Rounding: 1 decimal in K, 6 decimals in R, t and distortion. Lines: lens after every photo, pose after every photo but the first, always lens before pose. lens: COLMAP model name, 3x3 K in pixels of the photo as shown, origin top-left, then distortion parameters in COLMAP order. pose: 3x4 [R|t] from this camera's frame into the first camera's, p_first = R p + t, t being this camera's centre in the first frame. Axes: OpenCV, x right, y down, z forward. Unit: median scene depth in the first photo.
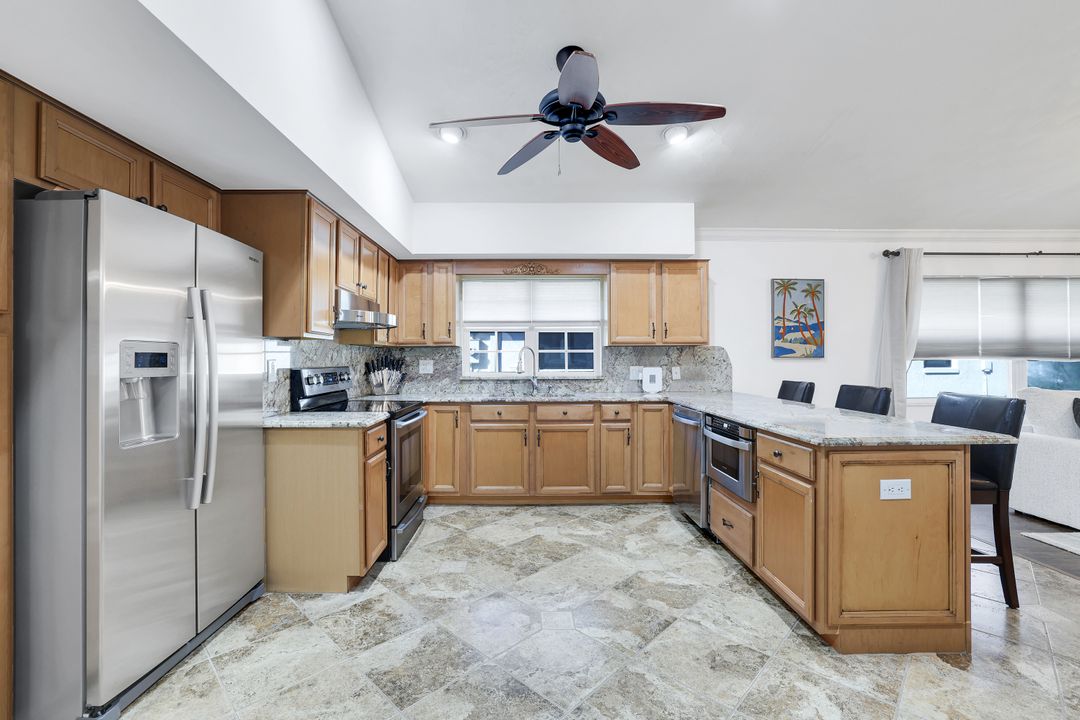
lens RADIAL K [[467.9, 0, 529.6], [0, 467.9, 351.4], [0, 0, 1]] dist [-0.044950, 0.017065]
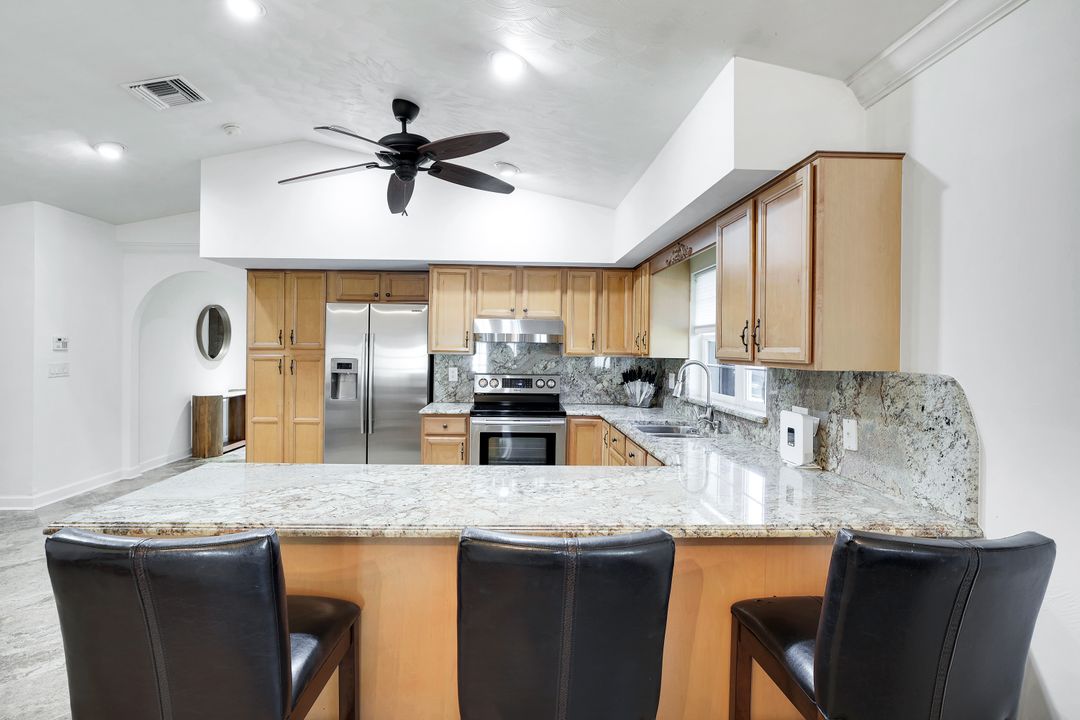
lens RADIAL K [[561.3, 0, 516.1], [0, 561.3, 358.3], [0, 0, 1]] dist [-0.000434, 0.000031]
pose [[0.002985, 0.020953, -0.999776, 0.818403], [0.000163, 0.999780, 0.020954, -0.032008], [0.999996, -0.000226, 0.002981, 0.710903]]
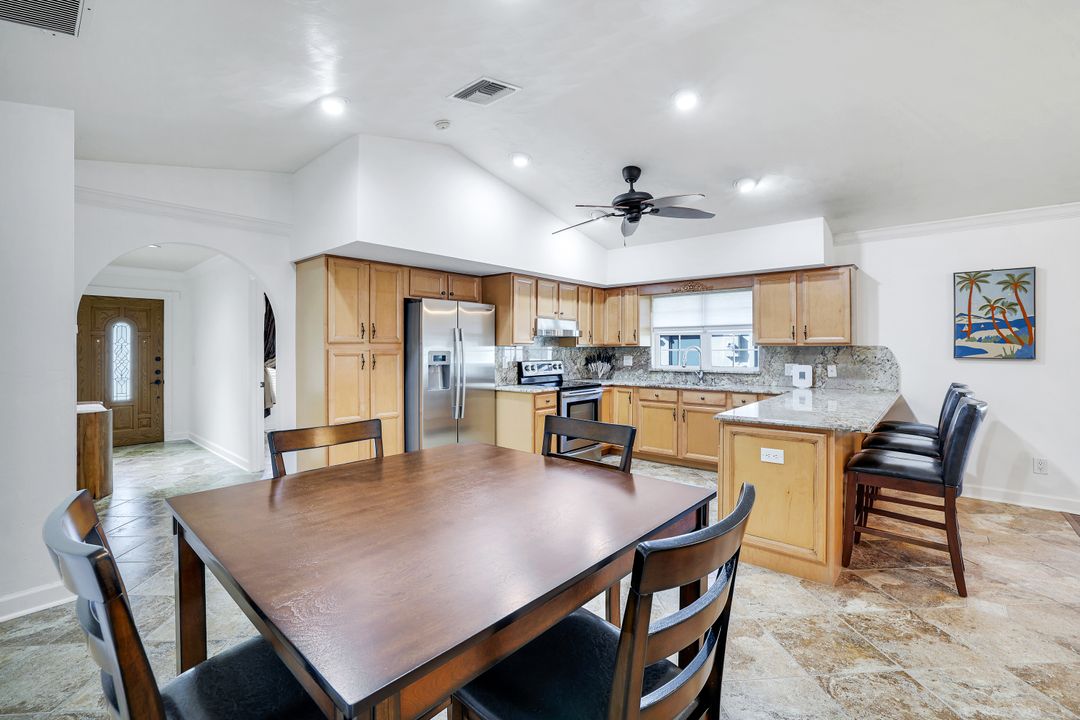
lens RADIAL K [[471.9, 0, 539.4], [0, 471.9, 350.3], [0, 0, 1]] dist [-0.060659, 0.024108]
pose [[0.749125, 0.004534, -0.662413, 0.519637], [0.008755, 0.999821, 0.016745, -0.025198], [0.662370, -0.018344, 0.748952, -0.241140]]
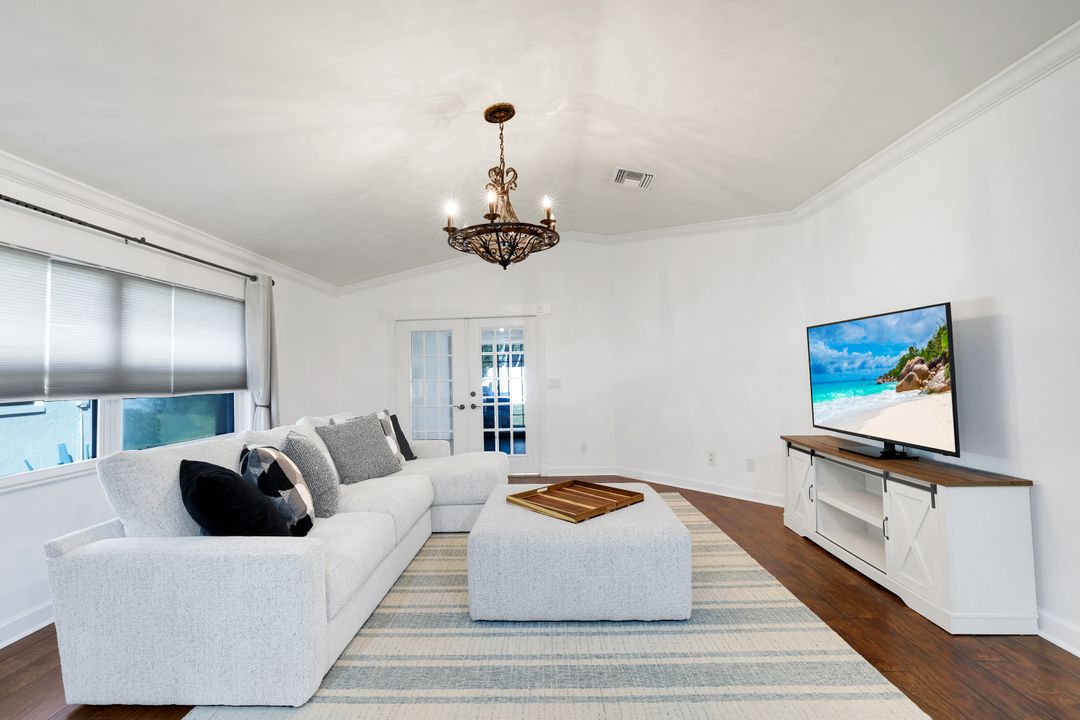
lens RADIAL K [[476.2, 0, 534.3], [0, 476.2, 357.4], [0, 0, 1]] dist [-0.051854, 0.019109]
pose [[0.028602, 0.036165, 0.998936, 0.468004], [0.010055, 0.999284, -0.036466, -0.010363], [-0.999540, 0.011087, 0.028218, 0.406706]]
